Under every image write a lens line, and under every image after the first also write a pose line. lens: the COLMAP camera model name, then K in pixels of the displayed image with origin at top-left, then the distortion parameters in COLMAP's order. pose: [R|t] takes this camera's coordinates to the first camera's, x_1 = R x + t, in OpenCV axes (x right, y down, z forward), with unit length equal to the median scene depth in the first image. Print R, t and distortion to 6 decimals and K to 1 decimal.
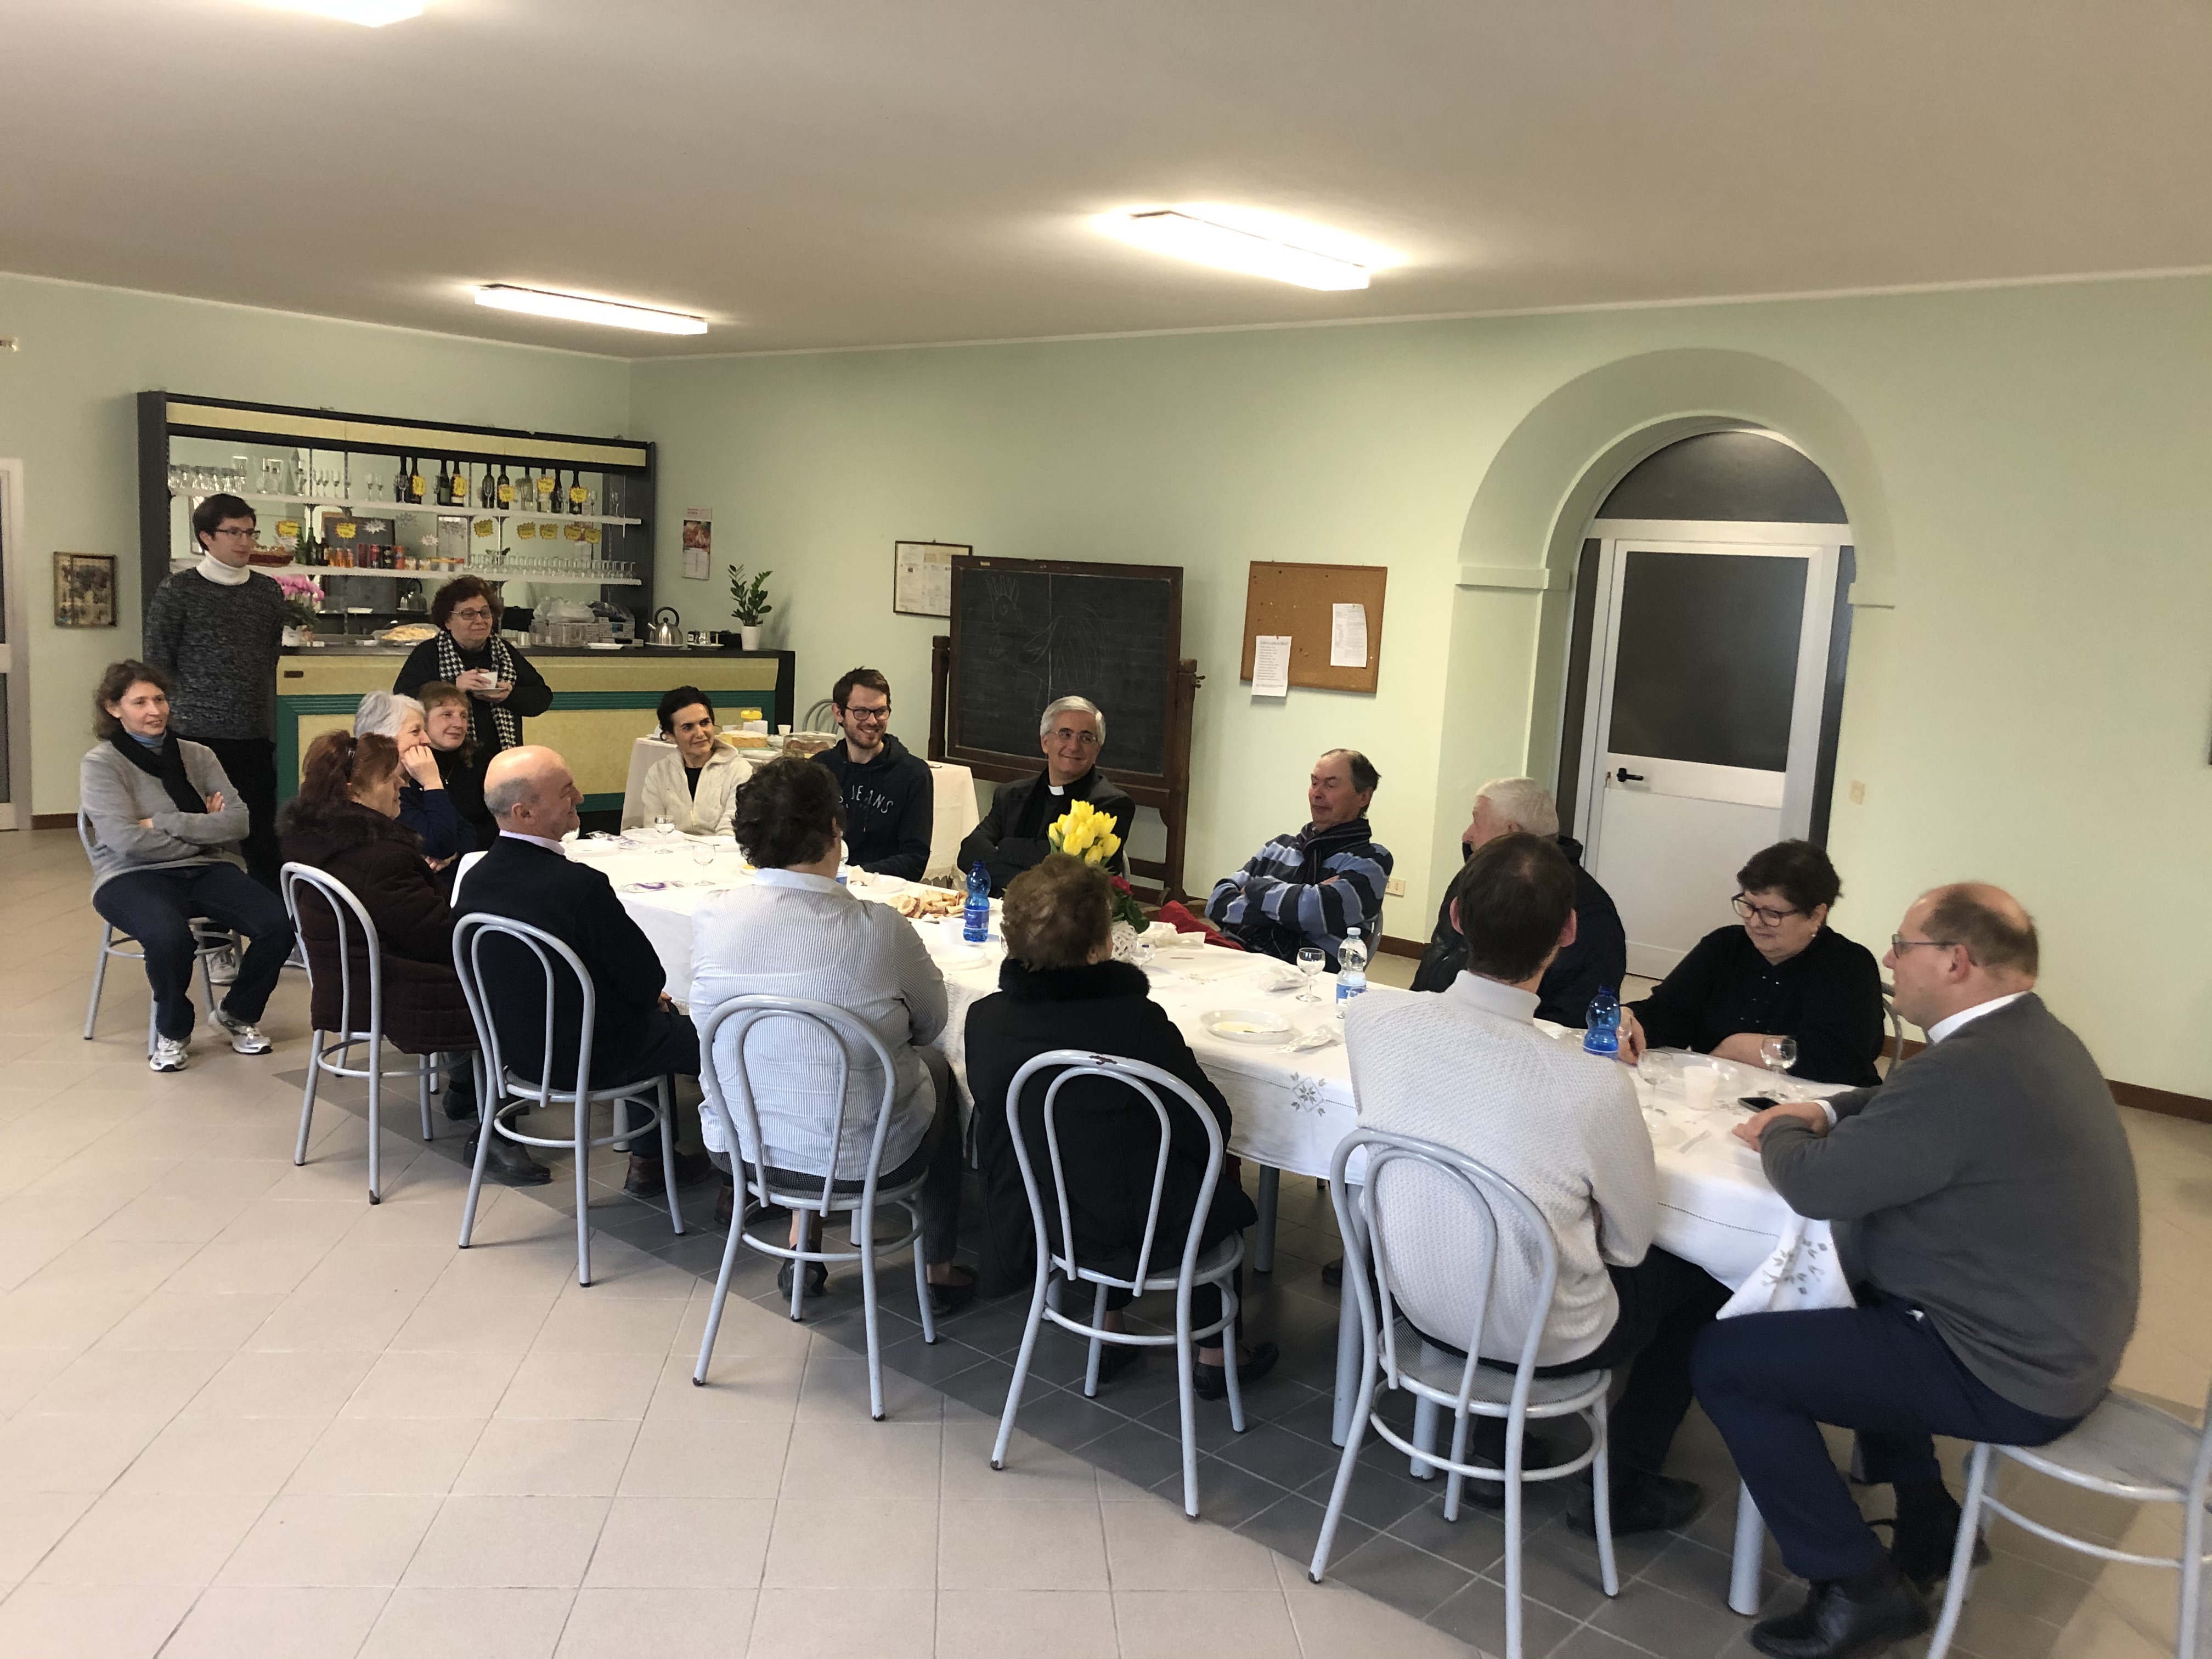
lens RADIAL K [[1801.8, 0, 1091.1], [0, 1801.8, 851.9], [0, 0, 1]] dist [0.040838, -0.034483]
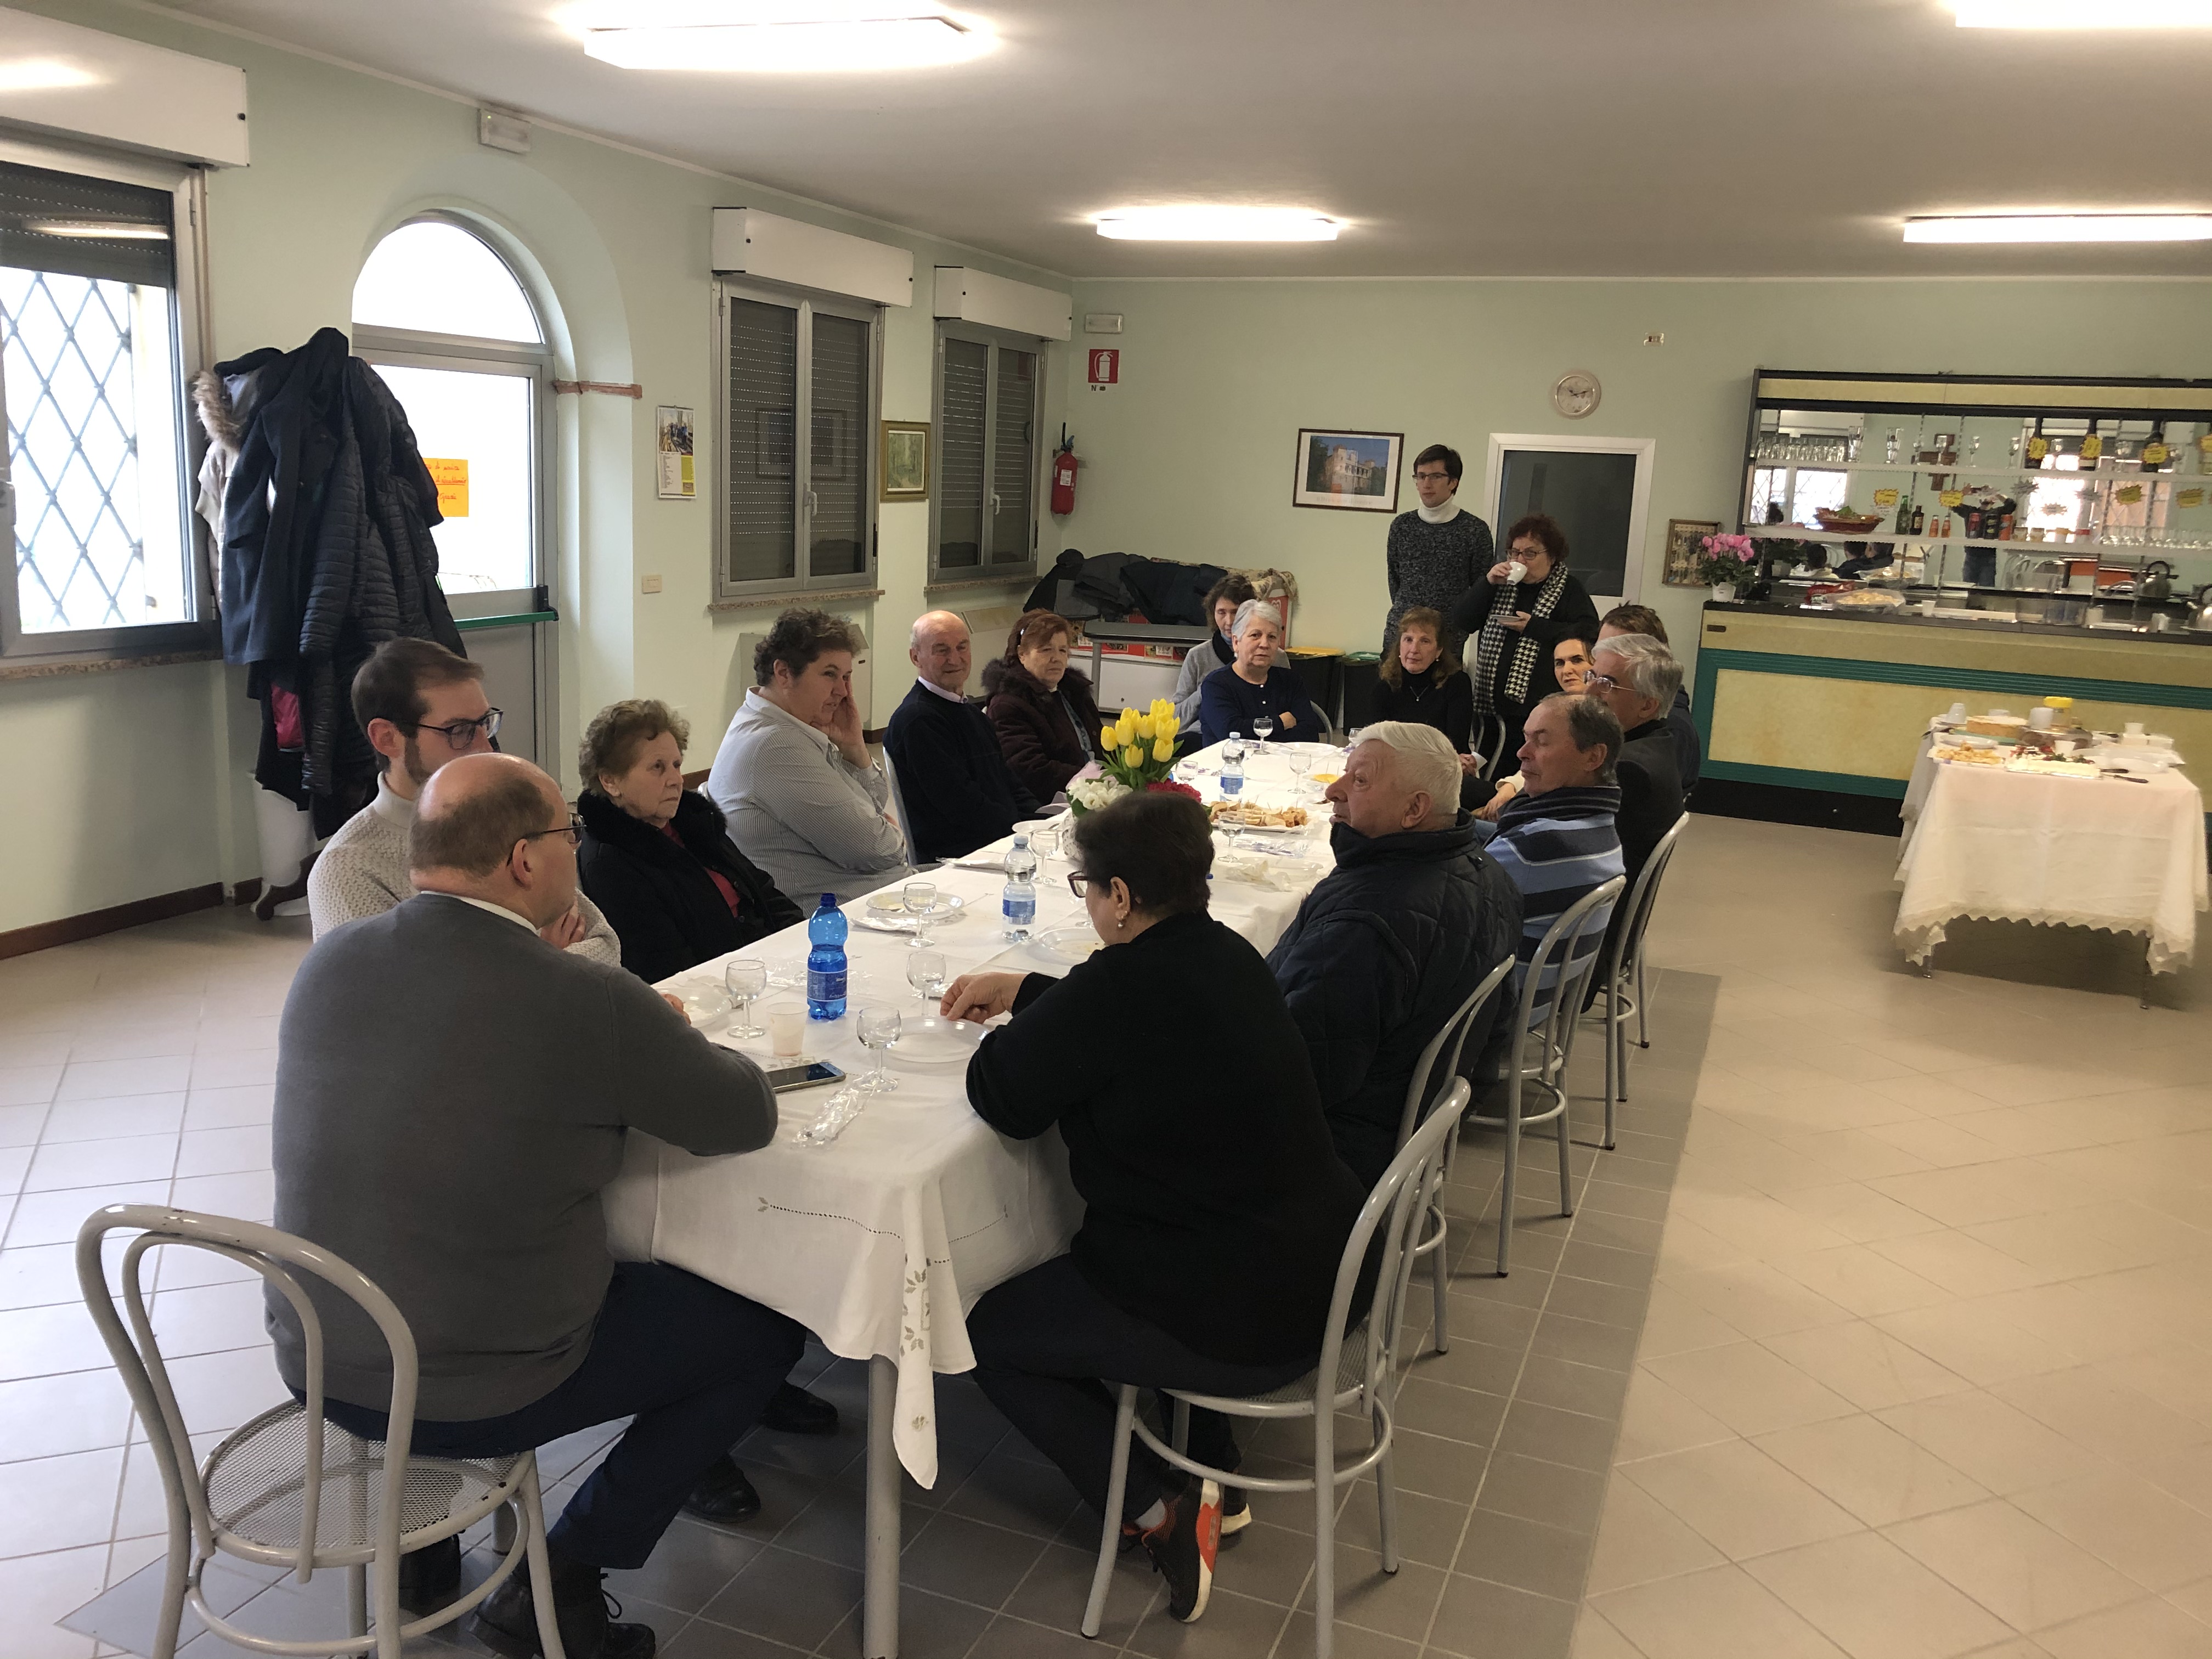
lens RADIAL K [[1801.8, 0, 1124.0], [0, 1801.8, 760.2], [0, 0, 1]] dist [0.040838, -0.034483]
pose [[0.354971, 0.111493, -0.928205, 0.421433], [-0.174629, 0.983296, 0.051328, -0.017414], [0.918423, 0.143871, 0.368511, 0.329378]]
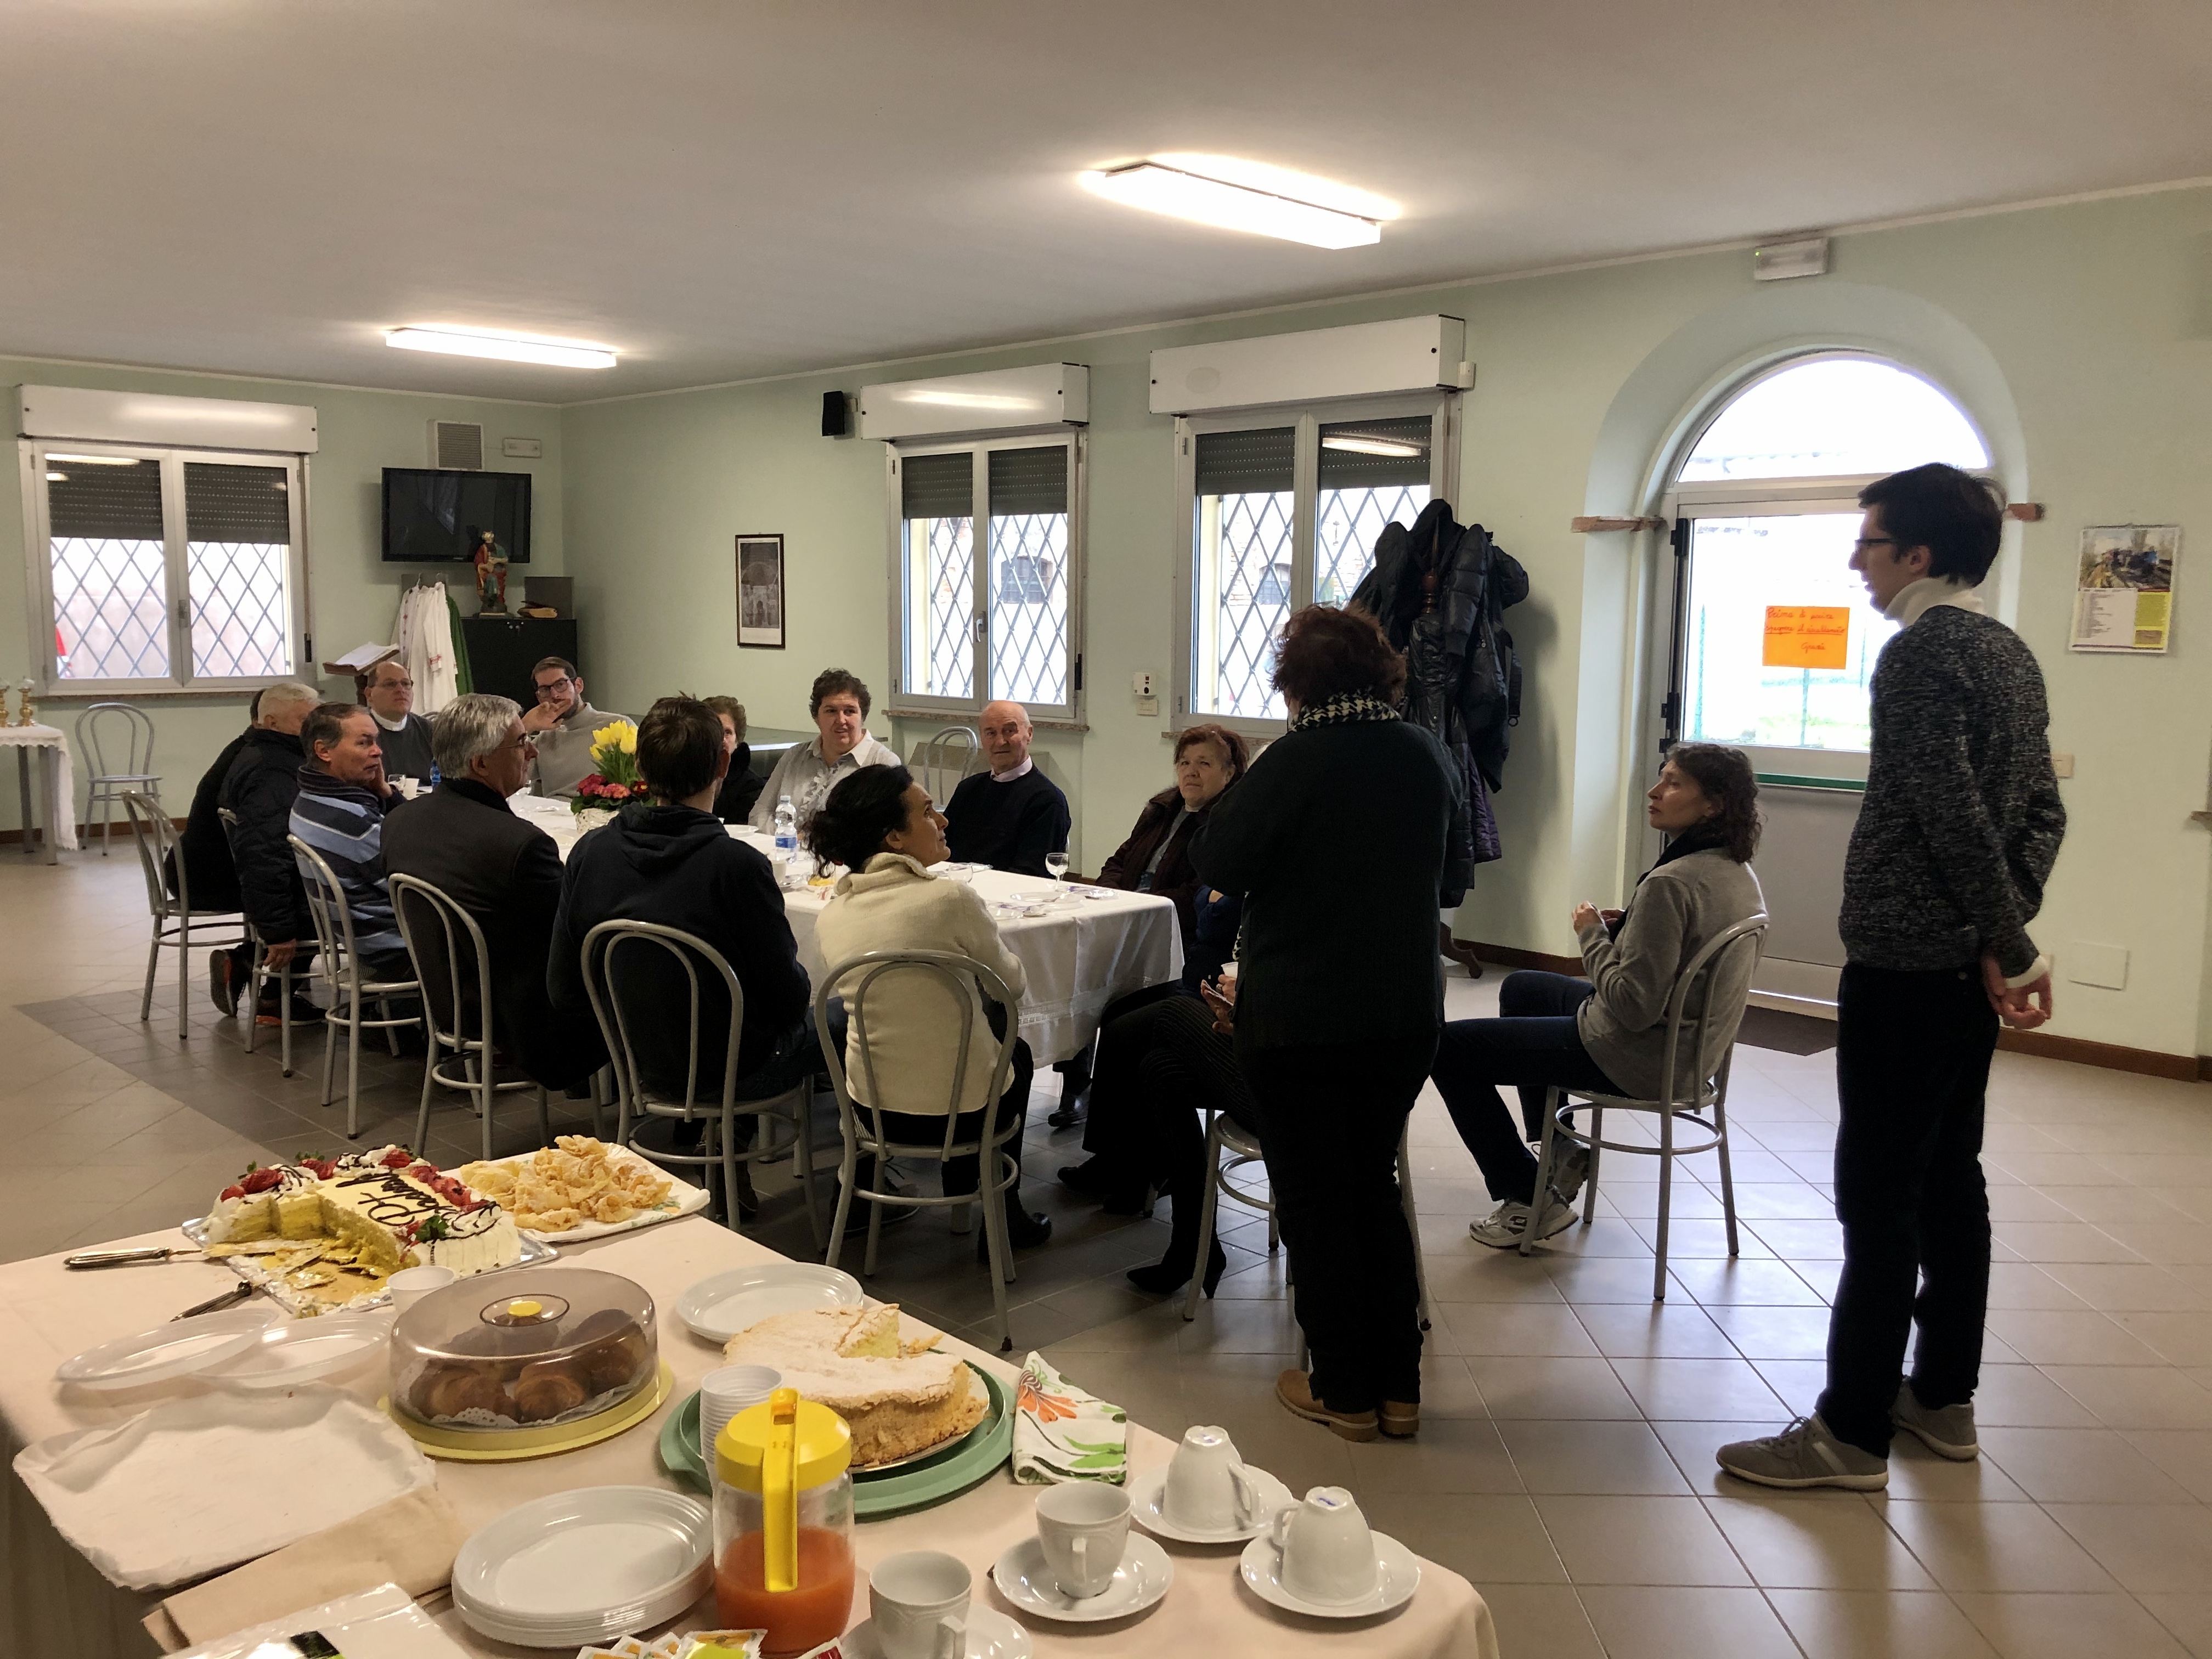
lens RADIAL K [[1801.8, 0, 1089.0], [0, 1801.8, 826.0], [0, 0, 1]] dist [0.040838, -0.034483]
pose [[-0.995281, -0.070926, 0.066221, -0.227757], [-0.049648, 0.958577, 0.280474, -0.172953], [-0.083371, 0.275863, -0.957574, 1.148338]]
